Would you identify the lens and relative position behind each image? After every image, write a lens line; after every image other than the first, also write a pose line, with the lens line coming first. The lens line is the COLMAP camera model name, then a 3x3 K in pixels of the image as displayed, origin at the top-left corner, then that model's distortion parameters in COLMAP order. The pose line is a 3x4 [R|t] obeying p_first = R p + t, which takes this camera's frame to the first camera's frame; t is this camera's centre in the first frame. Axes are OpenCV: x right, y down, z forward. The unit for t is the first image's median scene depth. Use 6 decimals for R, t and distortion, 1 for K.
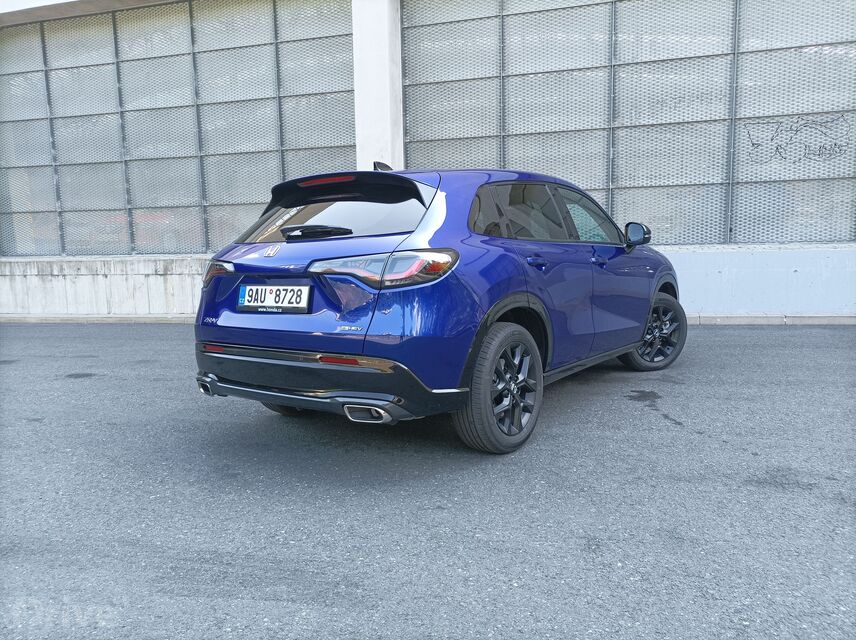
lens RADIAL K [[648.6, 0, 428.0], [0, 648.6, 320.0], [0, 0, 1]] dist [0.028357, -0.011492]
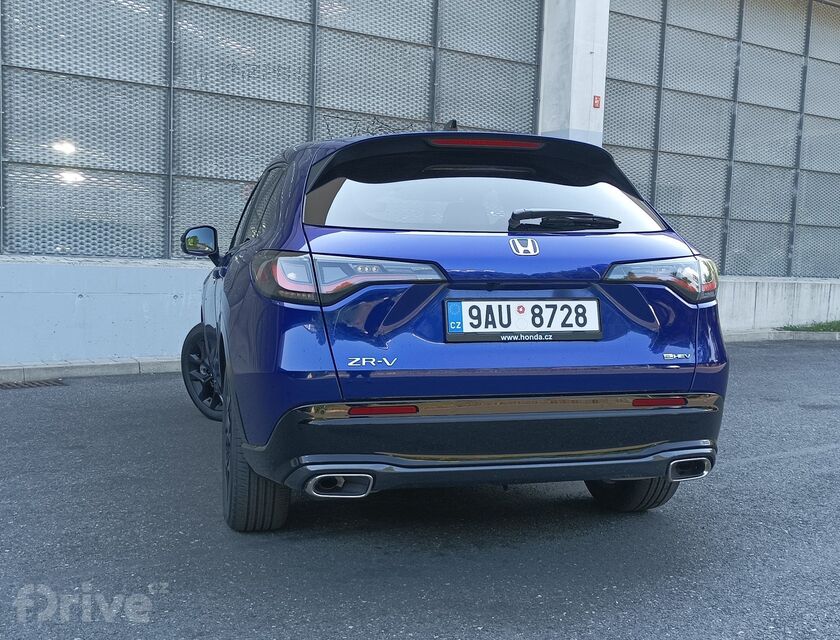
lens RADIAL K [[943.5, 0, 420.2], [0, 943.5, 358.2], [0, 0, 1]] dist [0.096620, -0.196457]
pose [[0.642083, -0.038166, 0.765684, -0.874965], [0.050174, 0.998711, 0.007707, -0.006428], [-0.764991, 0.033469, 0.643170, 0.406043]]
